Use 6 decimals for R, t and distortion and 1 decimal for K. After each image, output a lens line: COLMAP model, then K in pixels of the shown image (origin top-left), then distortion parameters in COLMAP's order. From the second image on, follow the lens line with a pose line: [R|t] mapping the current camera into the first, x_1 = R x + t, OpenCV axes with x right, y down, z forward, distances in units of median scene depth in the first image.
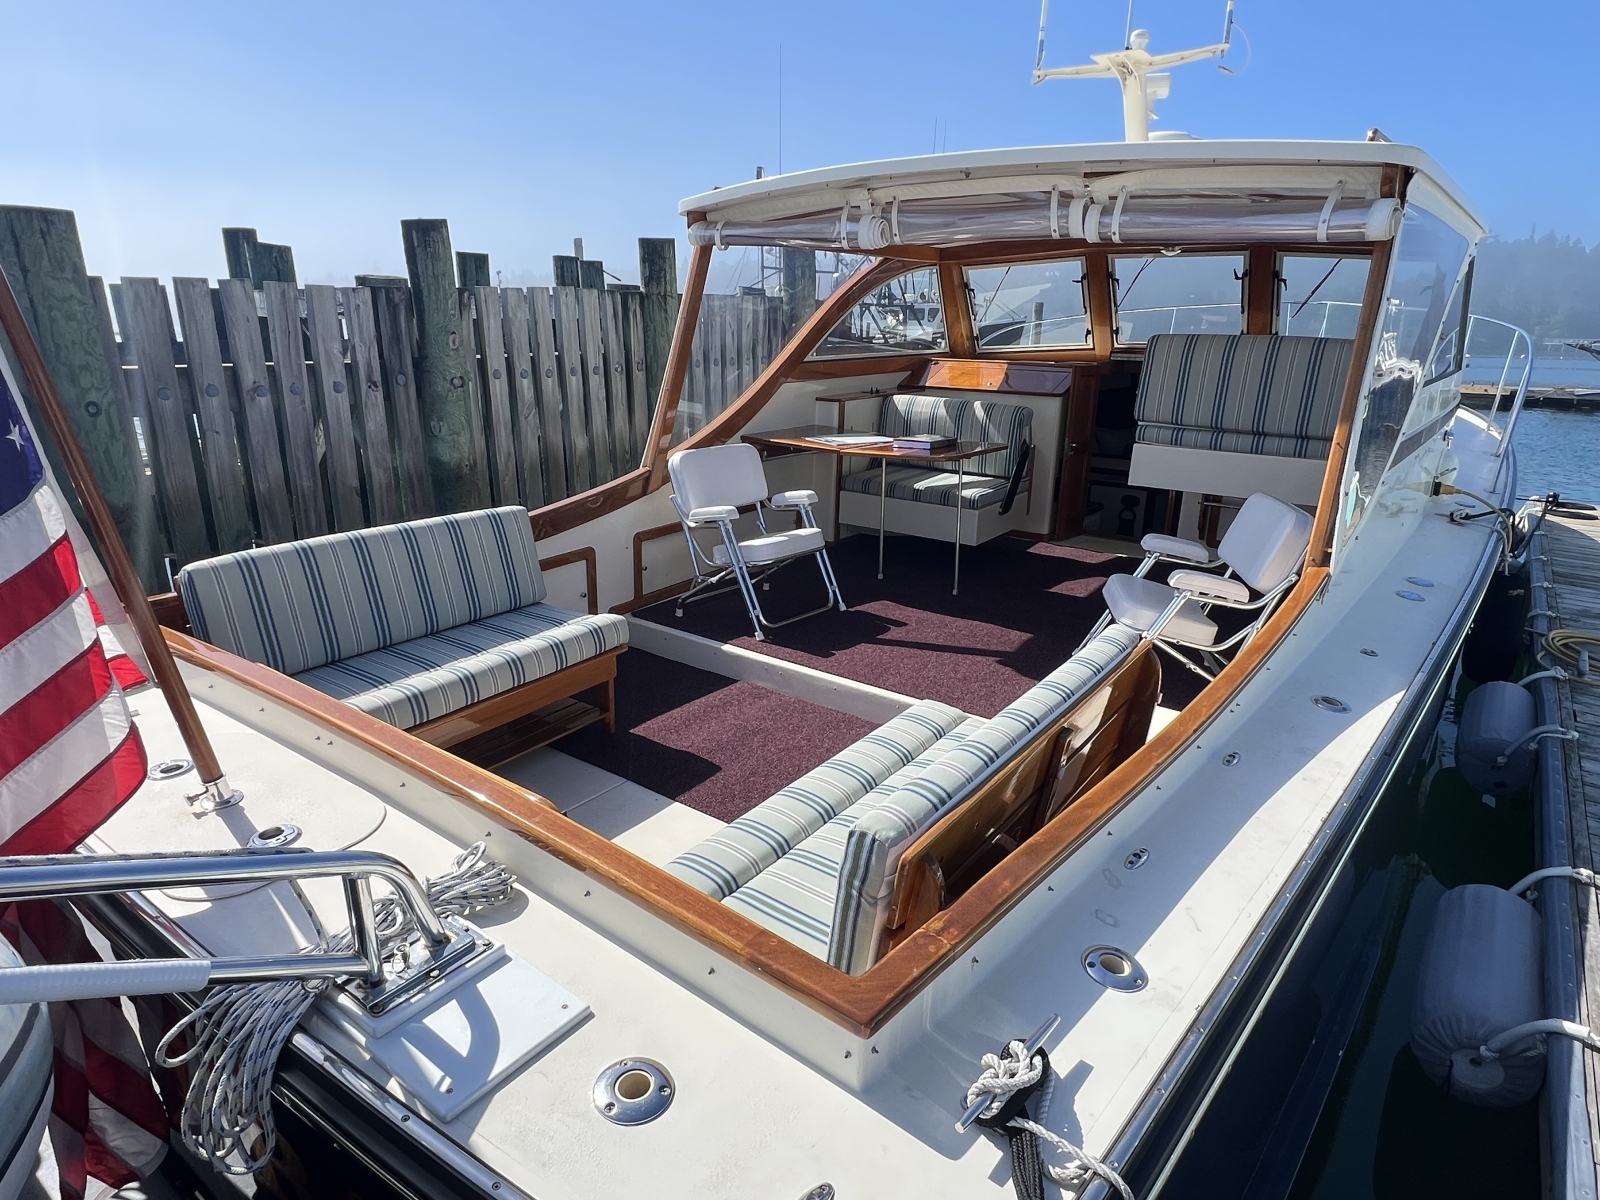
lens RADIAL K [[908.5, 0, 800.0], [0, 908.5, 600.0], [0, 0, 1]] dist [-0.001228, 0.000222]
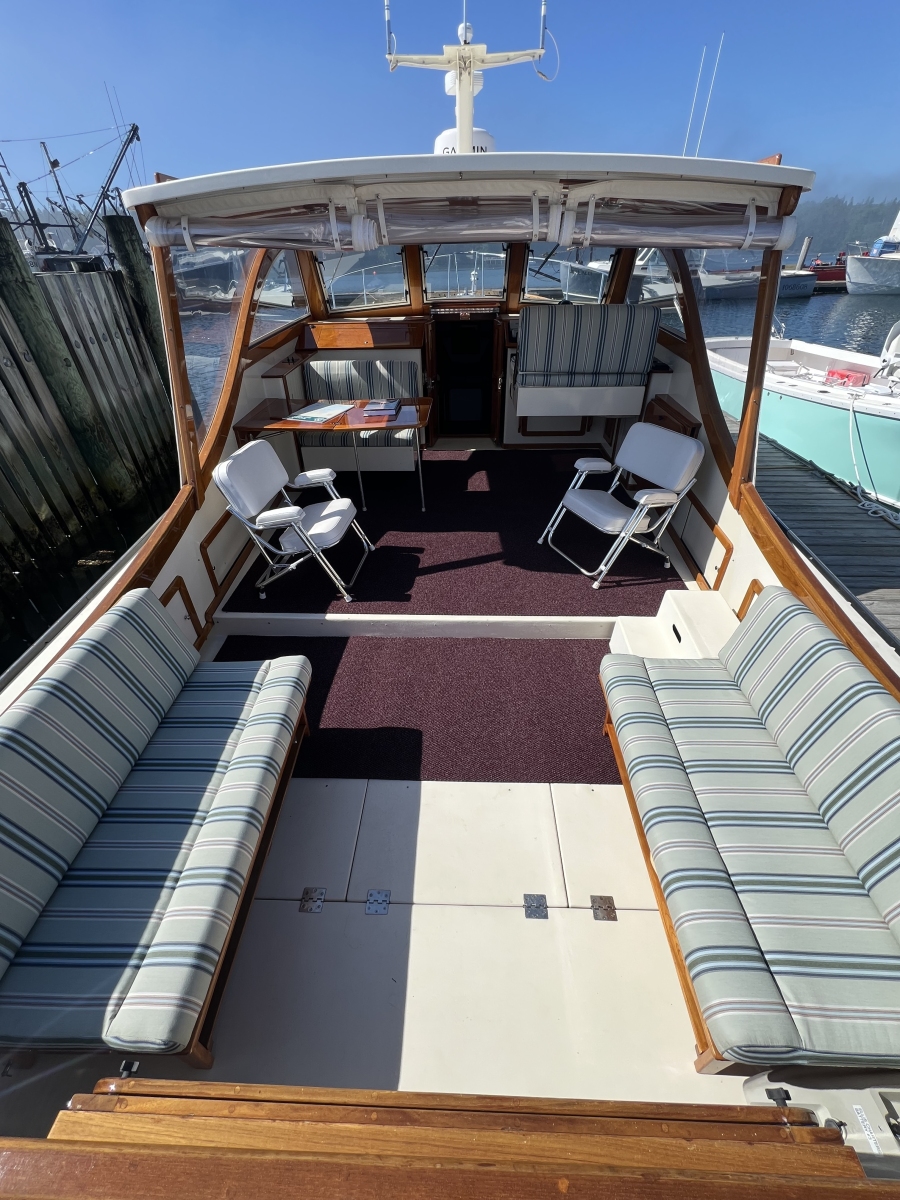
lens RADIAL K [[480.8, 0, 450.0], [0, 480.8, 600.0], [0, 0, 1]] dist [-0.000239, -0.000346]
pose [[0.826454, -0.355589, 0.436498, -0.220150], [0.198398, 0.909510, 0.365281, -0.177127], [-0.526889, -0.215288, 0.822216, 0.341746]]
